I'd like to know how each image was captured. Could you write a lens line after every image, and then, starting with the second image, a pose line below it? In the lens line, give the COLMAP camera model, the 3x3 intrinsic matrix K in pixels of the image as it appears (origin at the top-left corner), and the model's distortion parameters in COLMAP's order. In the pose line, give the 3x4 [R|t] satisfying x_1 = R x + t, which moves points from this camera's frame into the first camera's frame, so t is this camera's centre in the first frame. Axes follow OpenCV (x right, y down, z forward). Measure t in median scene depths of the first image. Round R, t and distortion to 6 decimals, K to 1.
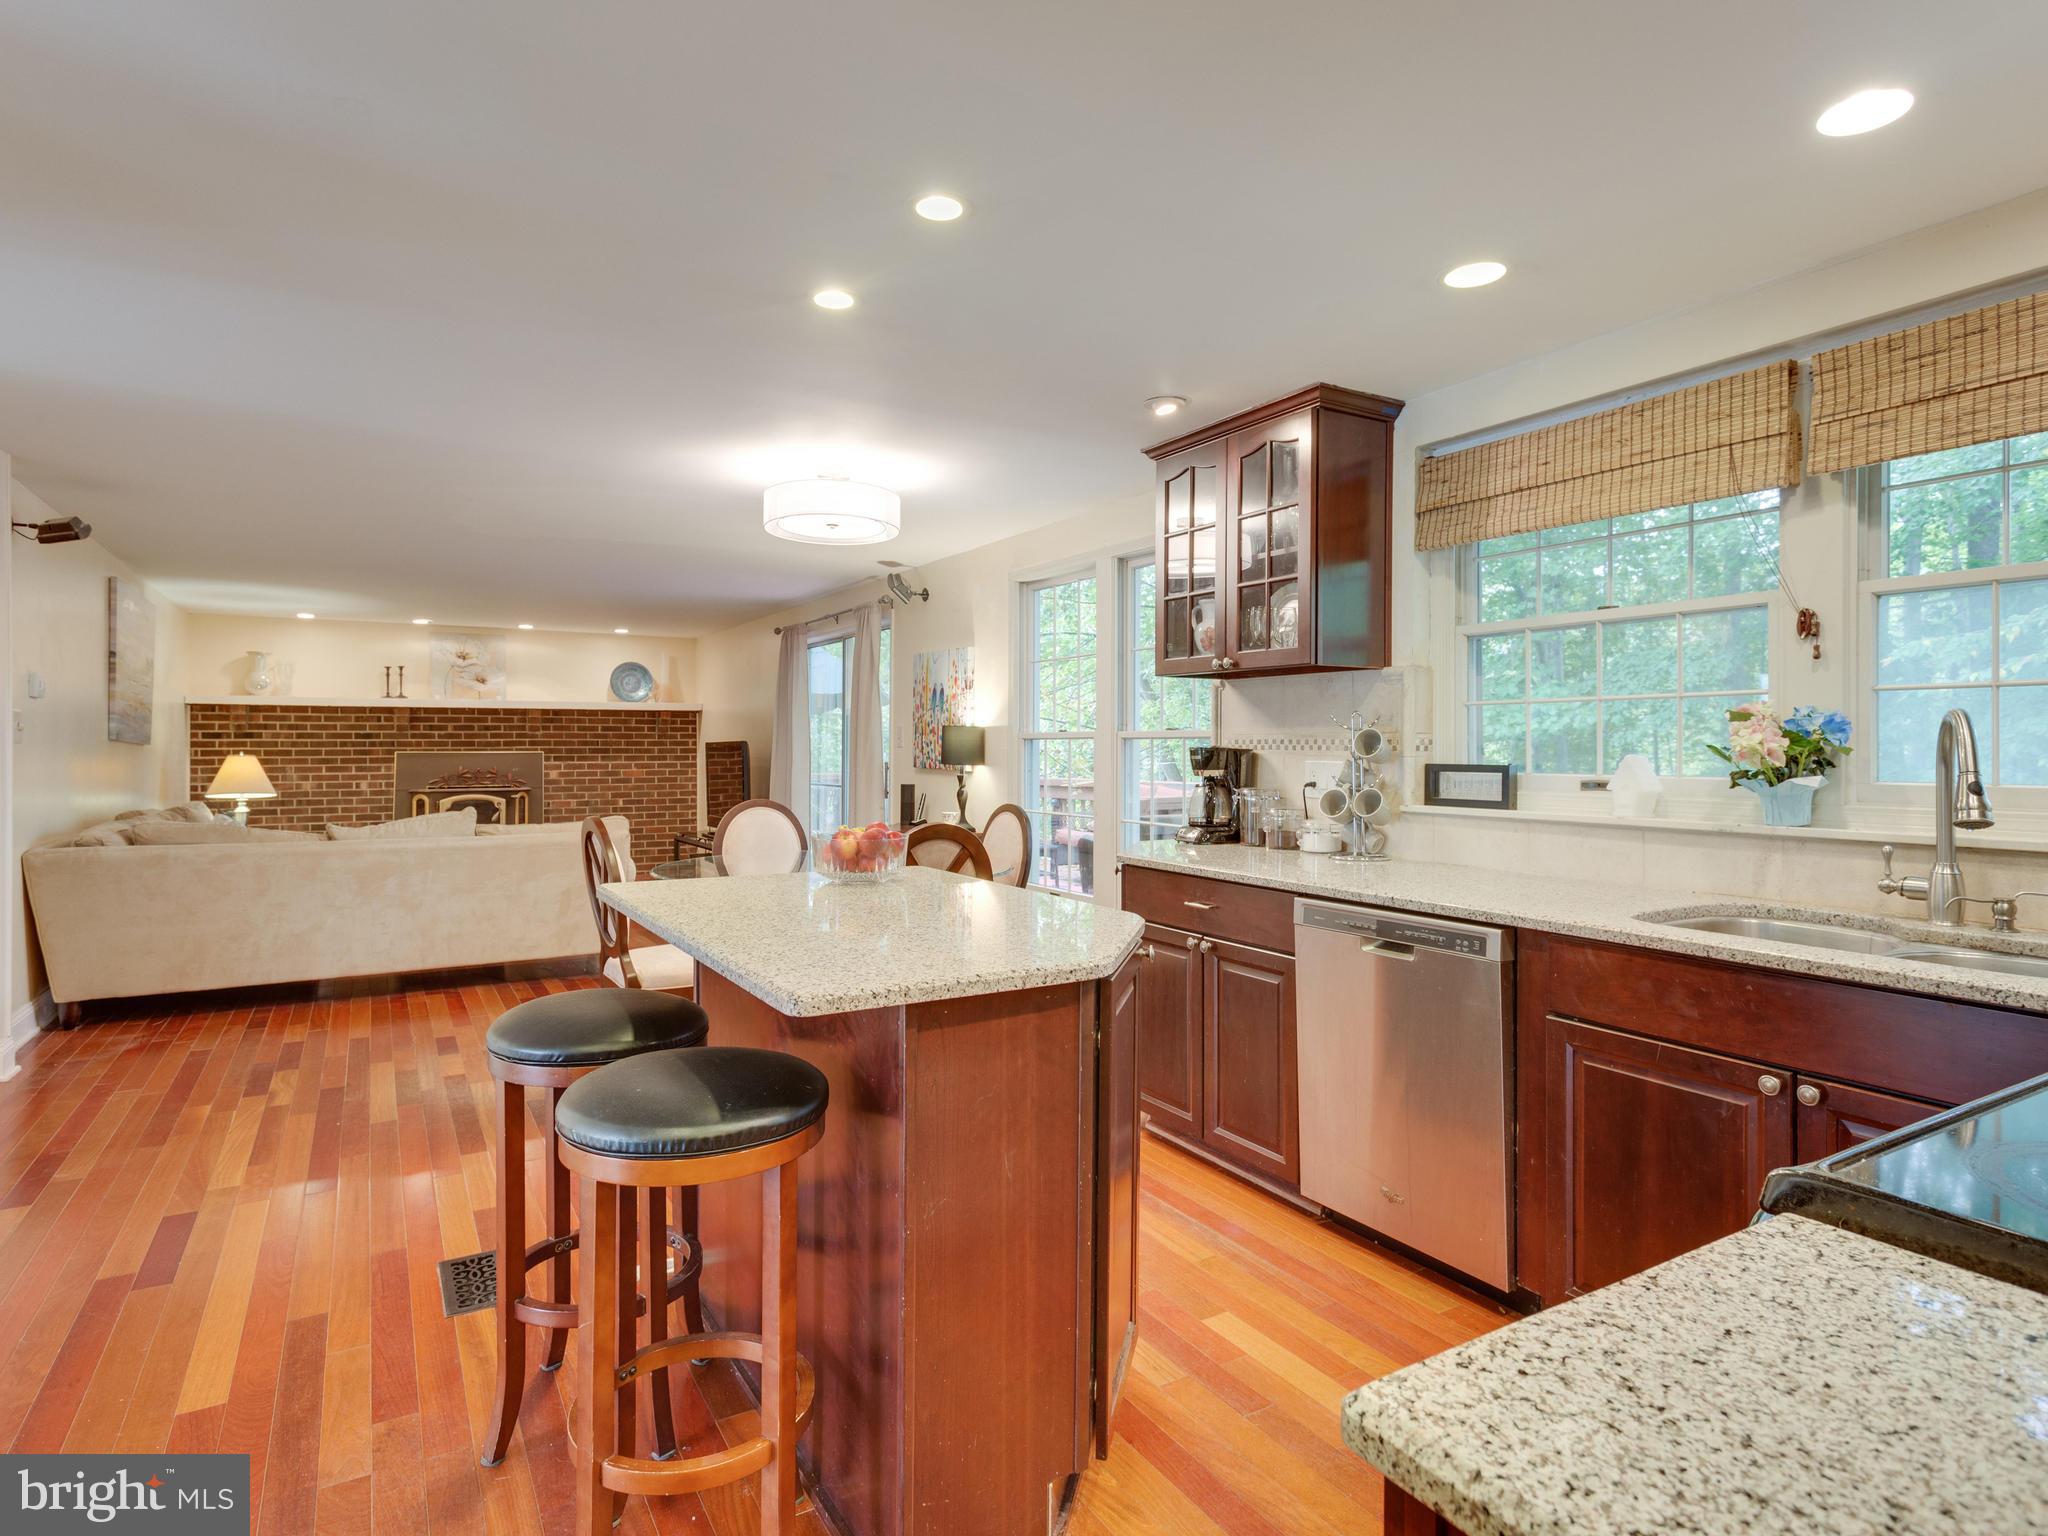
lens RADIAL K [[1105.0, 0, 1023.6], [0, 1105.0, 748.5], [0, 0, 1]] dist [0.004072, 0.003839]
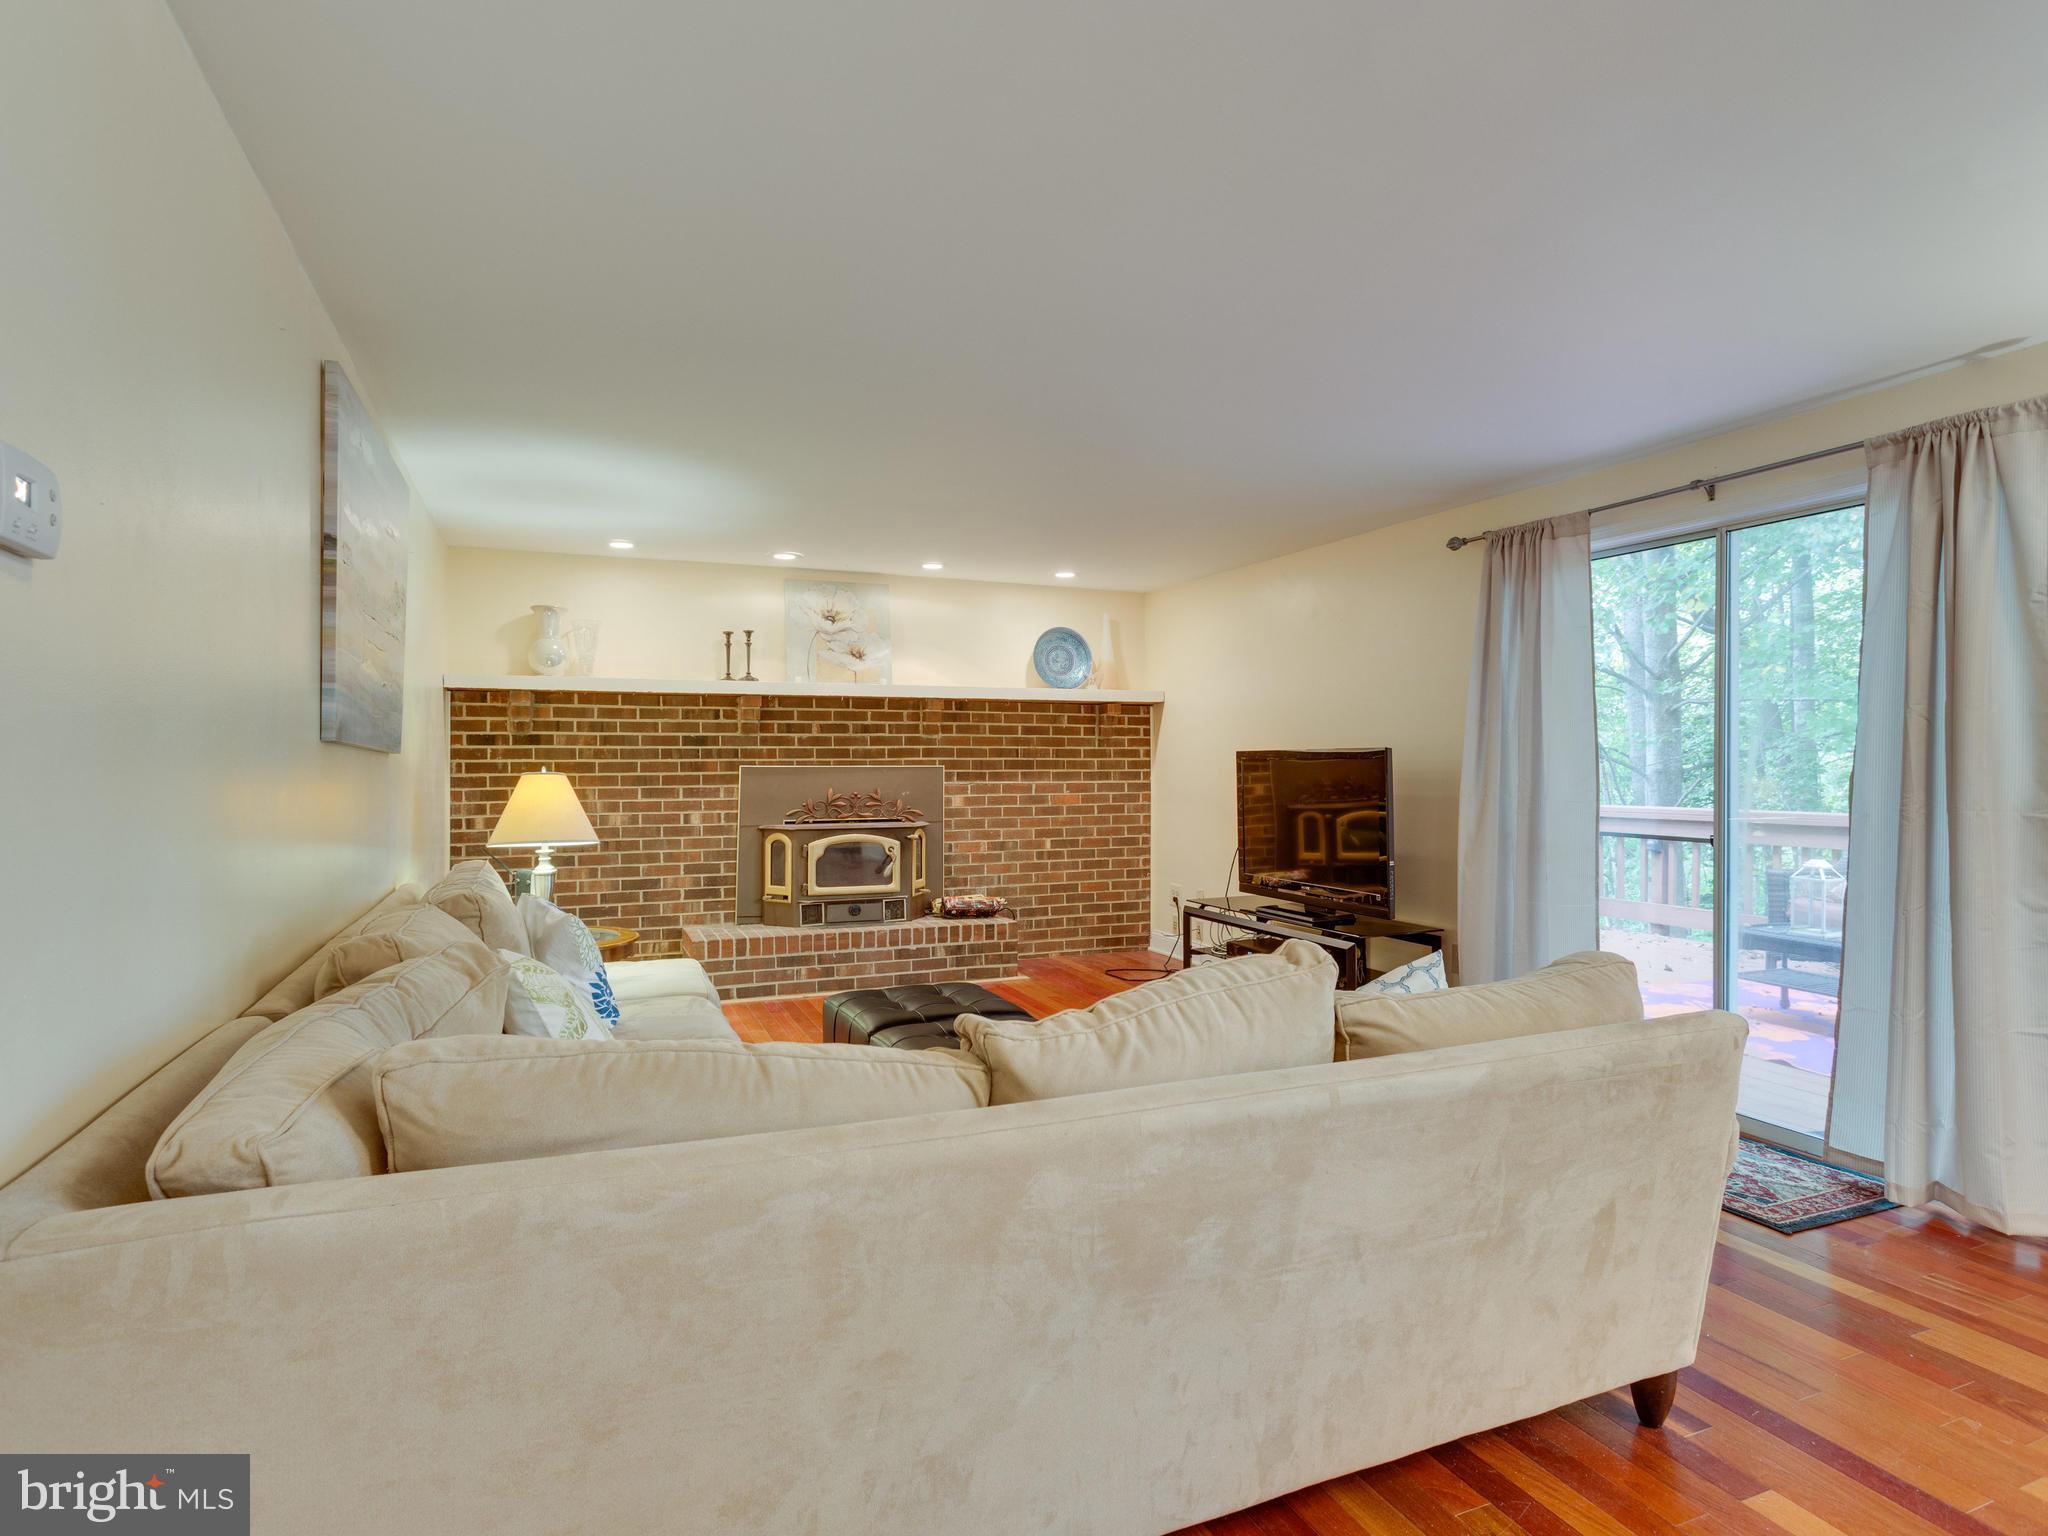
lens RADIAL K [[1105.0, 0, 1018.4], [0, 1105.0, 769.6], [0, 0, 1]] dist [0.004072, 0.003839]
pose [[0.989746, 0.002101, -0.142822, -0.319692], [-0.000983, 0.999968, 0.007897, -0.000028], [0.142834, -0.007675, 0.989717, 0.395966]]
